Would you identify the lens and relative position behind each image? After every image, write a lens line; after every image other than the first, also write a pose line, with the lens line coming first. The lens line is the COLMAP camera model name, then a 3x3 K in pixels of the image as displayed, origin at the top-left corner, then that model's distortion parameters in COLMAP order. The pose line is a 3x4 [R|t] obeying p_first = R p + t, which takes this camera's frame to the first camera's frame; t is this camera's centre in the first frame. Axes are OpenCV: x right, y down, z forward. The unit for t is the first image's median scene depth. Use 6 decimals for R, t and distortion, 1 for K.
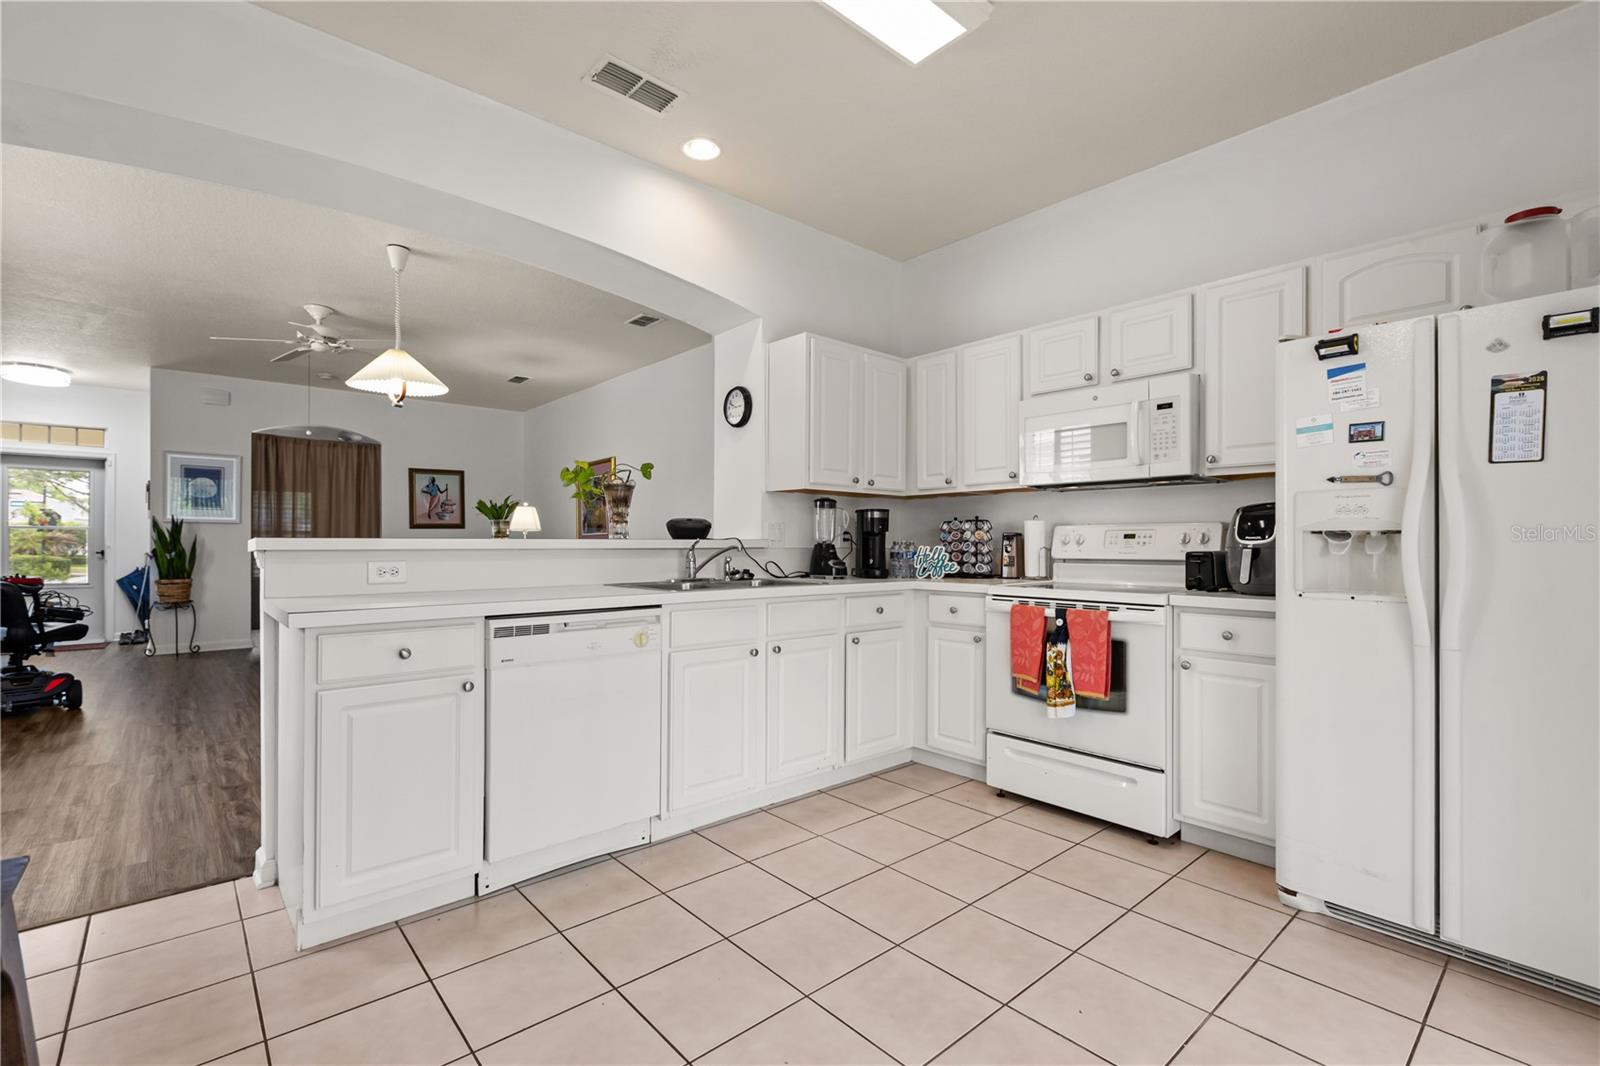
lens RADIAL K [[711.9, 0, 796.6], [0, 711.9, 539.0], [0, 0, 1]] dist [-0.000226, 0.000098]
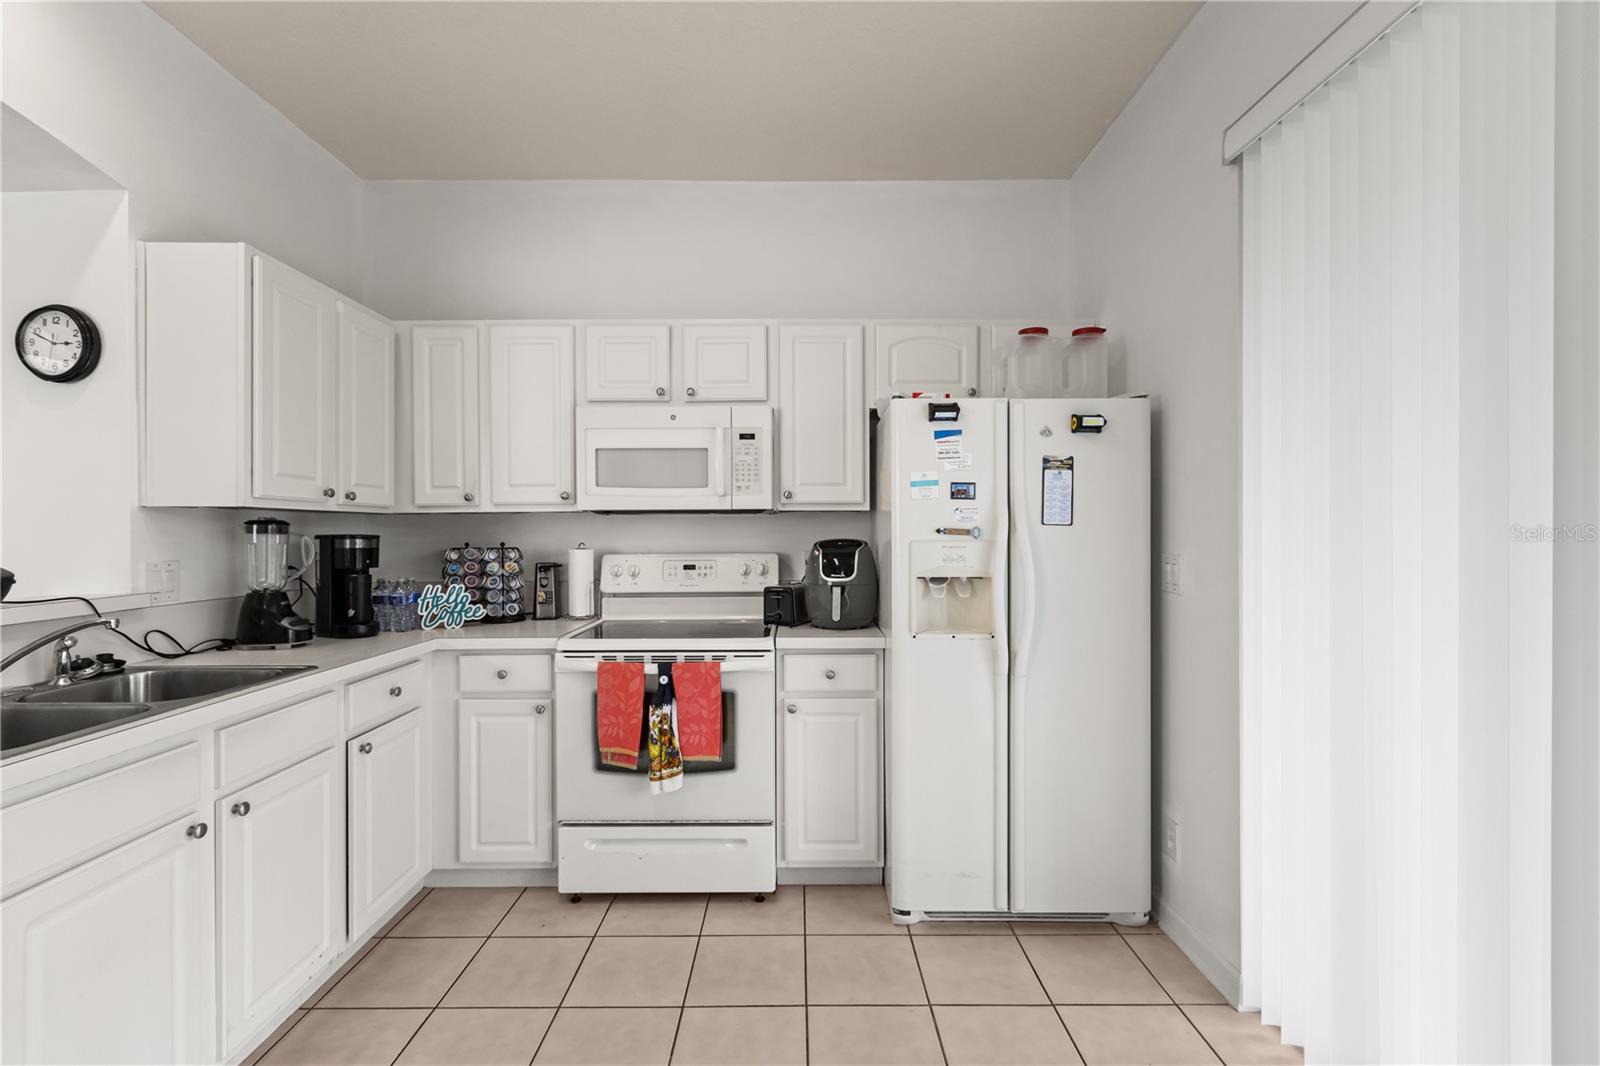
lens RADIAL K [[711.5, 0, 800.0], [0, 711.5, 533.0], [0, 0, 1]] dist [0.000355, 0.000384]
pose [[0.656469, -0.008287, 0.754307, -0.138374], [0.000766, 0.999946, 0.010319, -0.056676], [-0.754352, -0.006196, 0.656440, 0.268642]]
